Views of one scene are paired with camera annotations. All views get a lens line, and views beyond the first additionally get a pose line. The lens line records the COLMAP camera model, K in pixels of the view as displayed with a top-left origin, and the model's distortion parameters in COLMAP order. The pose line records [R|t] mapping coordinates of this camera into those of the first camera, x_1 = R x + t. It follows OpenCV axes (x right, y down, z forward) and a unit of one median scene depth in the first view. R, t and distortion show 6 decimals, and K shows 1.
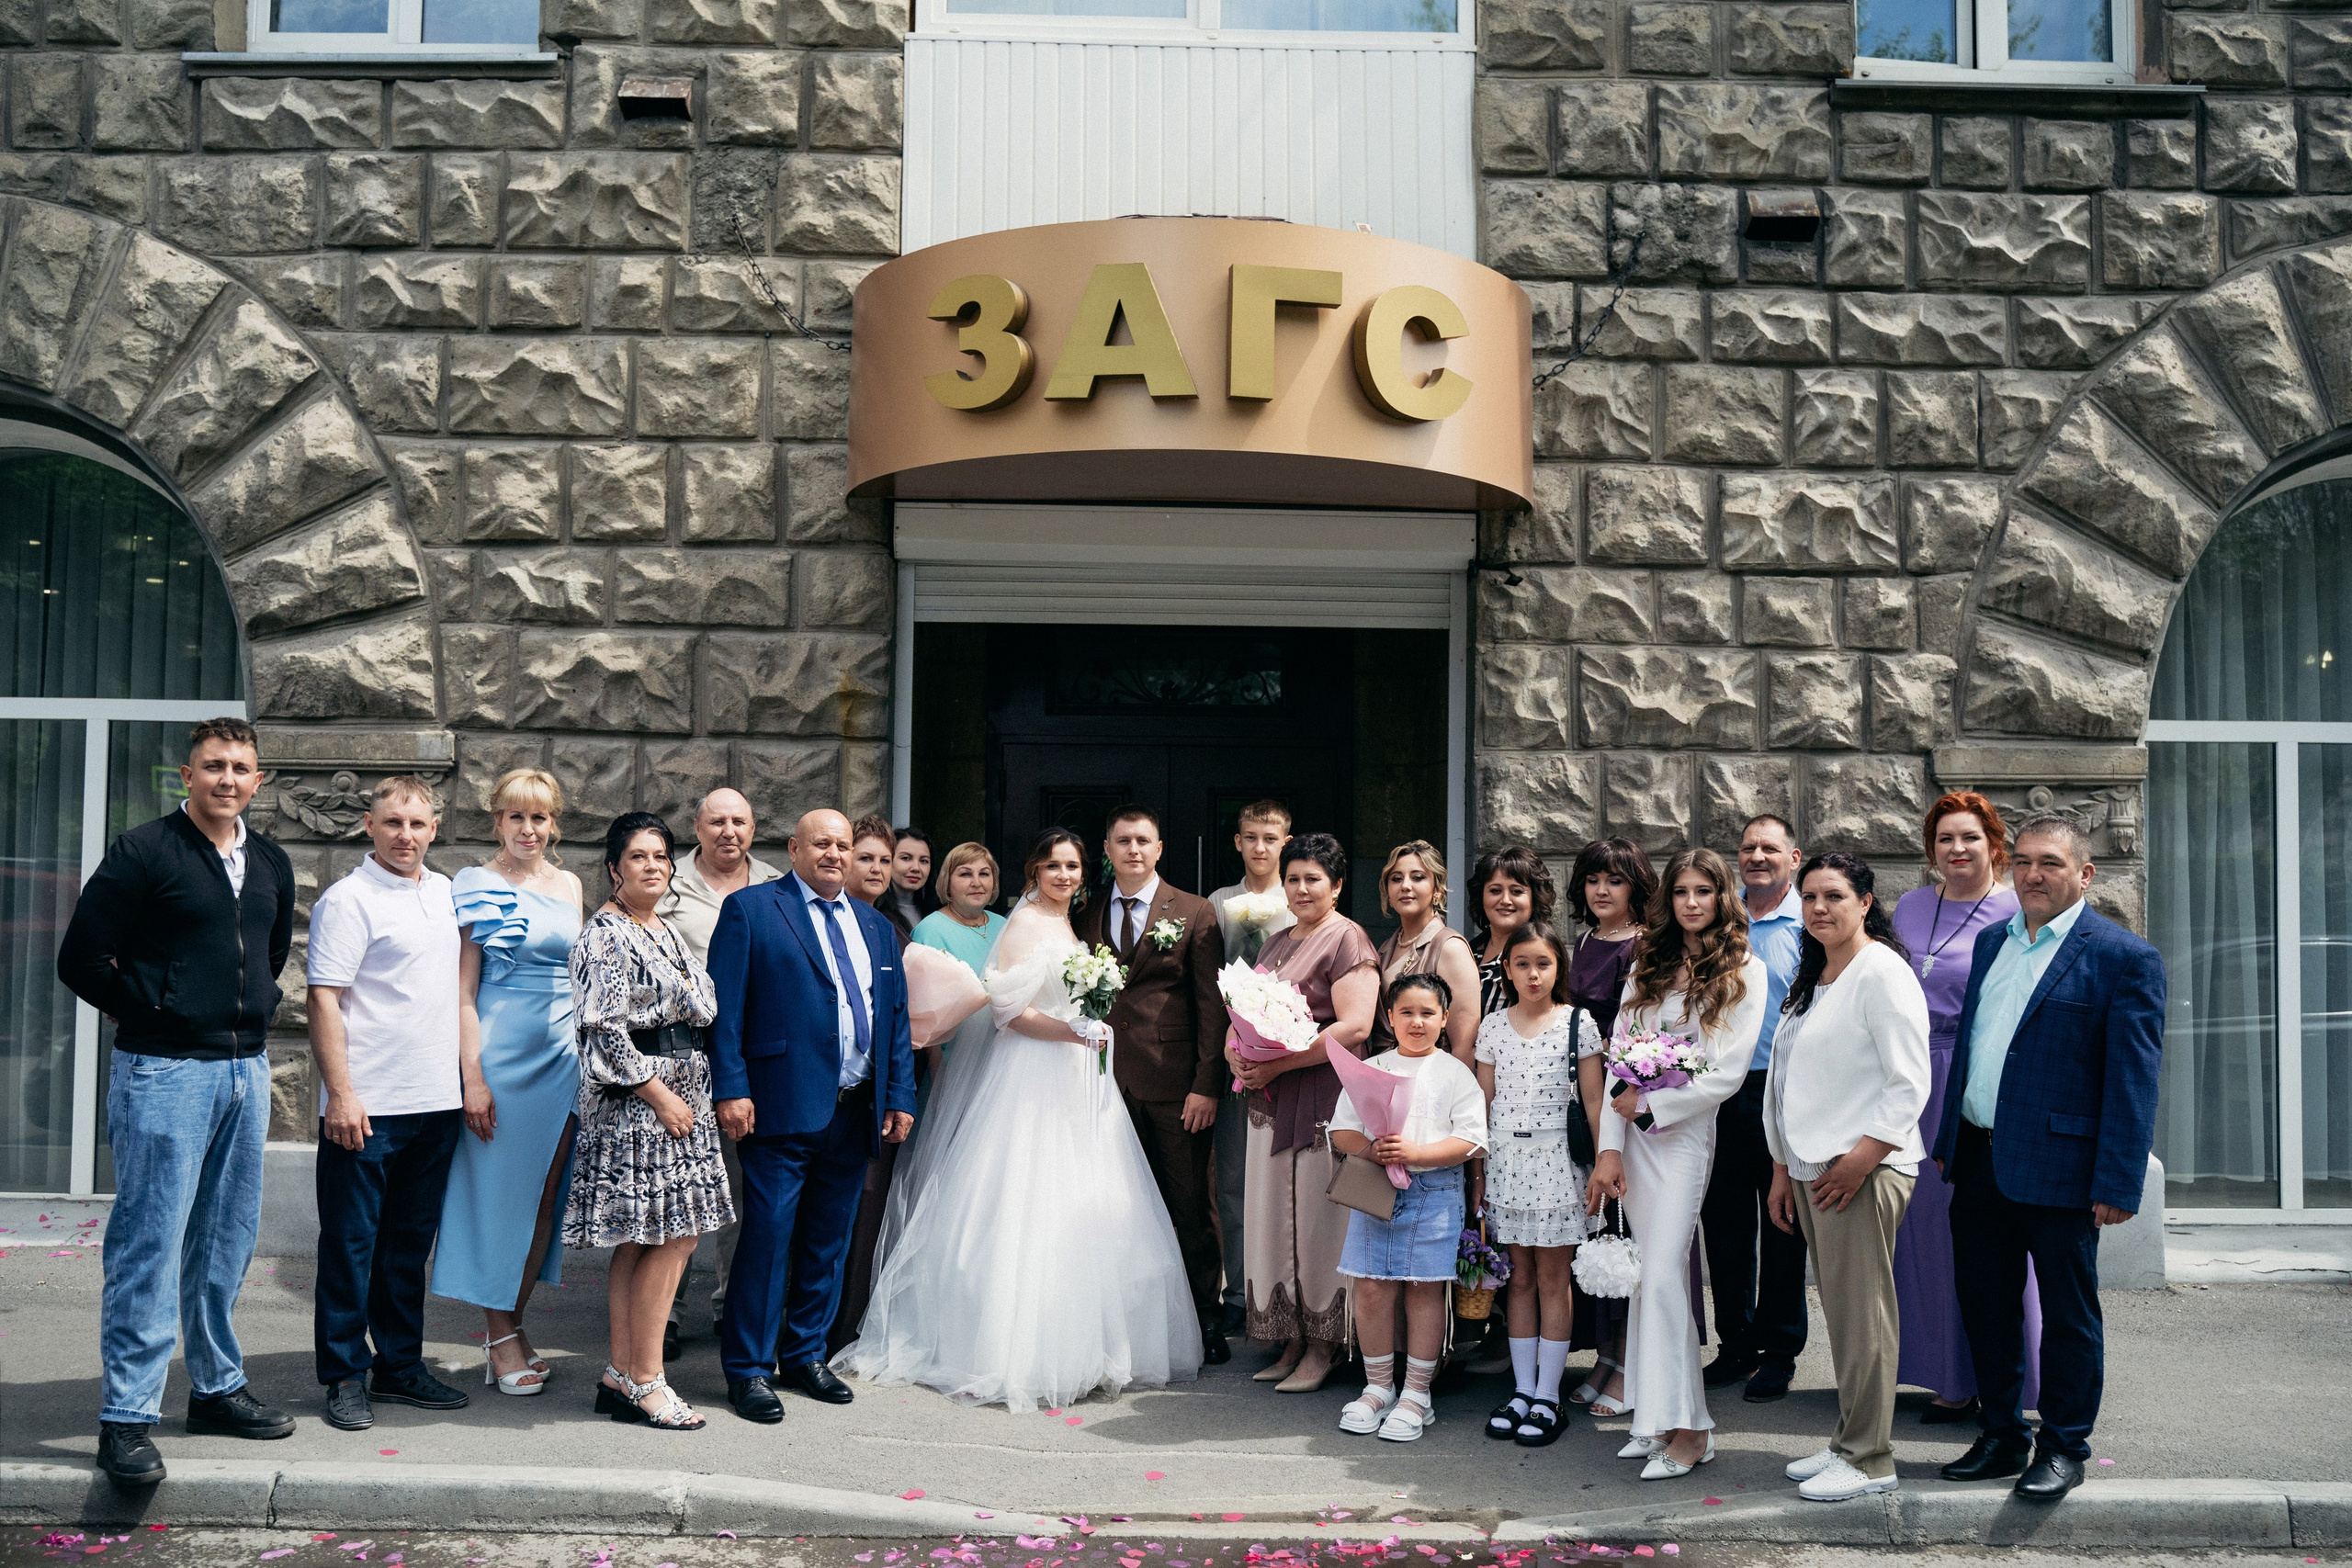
lens RADIAL K [[2354.1, 0, 1176.0], [0, 2354.1, 784.0], [0, 0, 1]] dist [-0.121887, 0.168956]
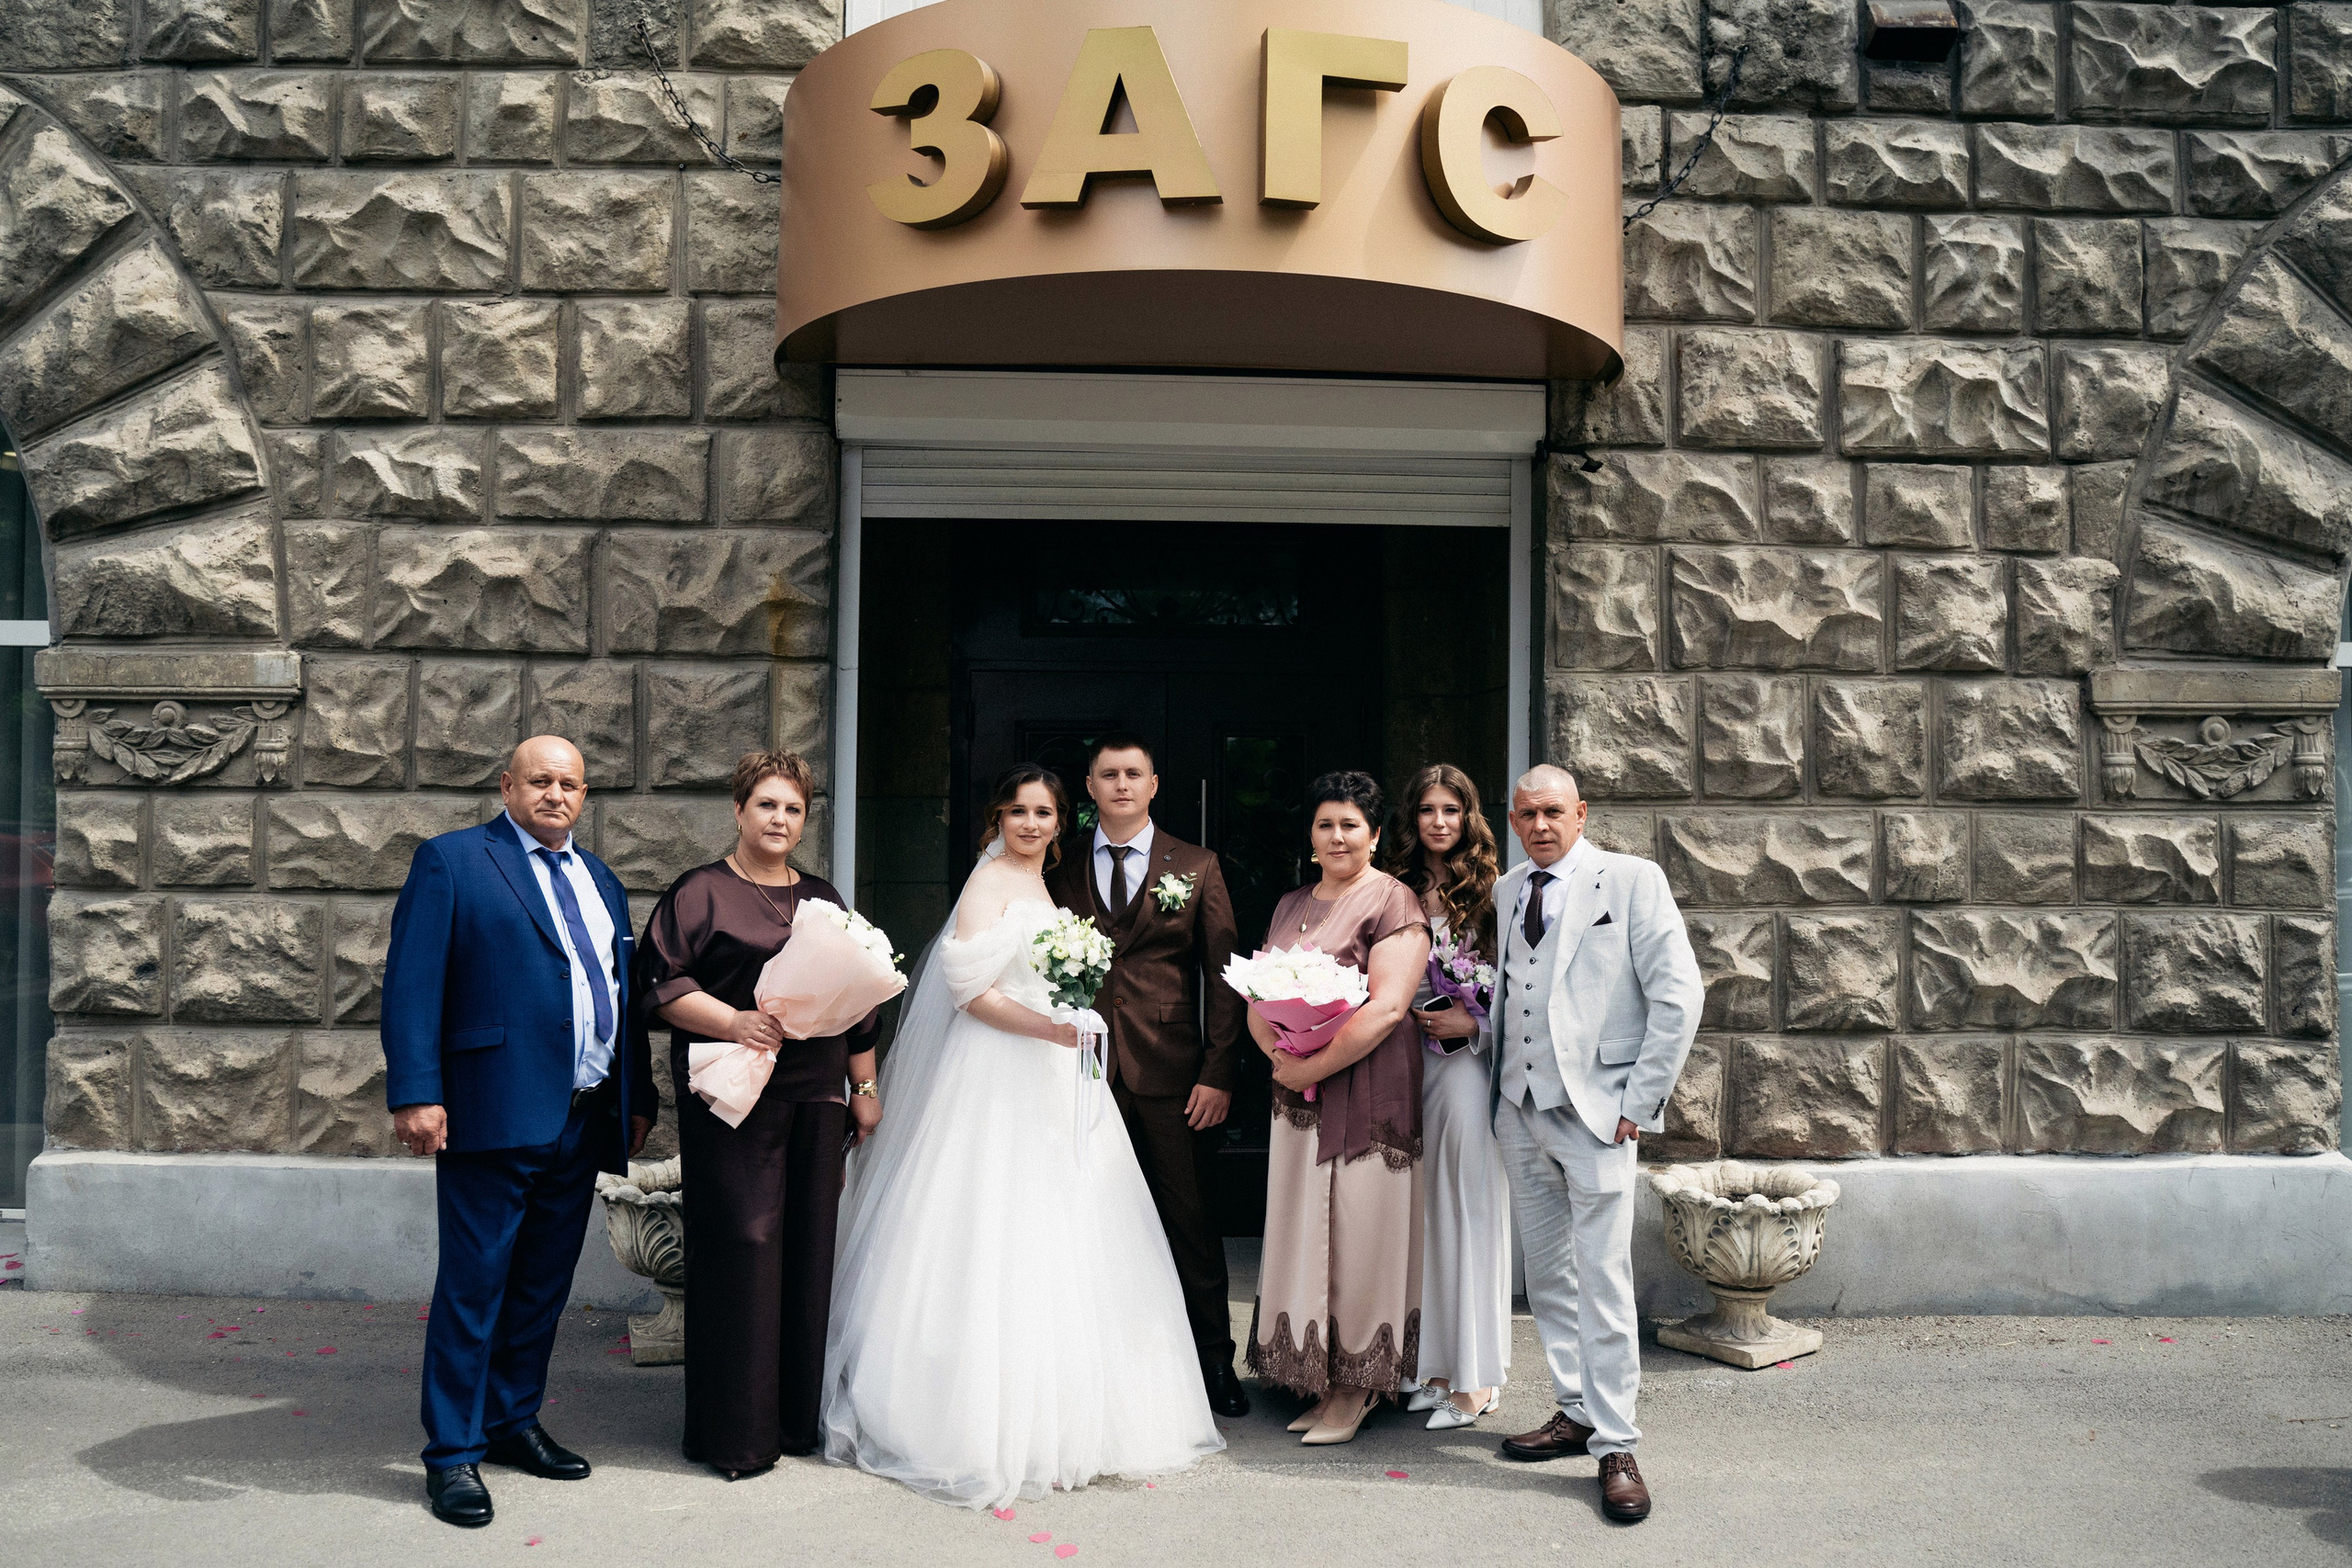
lens RADIAL K [[2131.0, 0, 1176.0], [0, 2131.0, 784.0], [0, 0, 1]] dist [-0.129514, 0.118582]
pose [[0.999826, -0.002031, 0.018560, -0.015739], [0.001747, 0.999882, 0.015290, 0.013194], [-0.018588, -0.015255, 0.999711, 0.259835]]
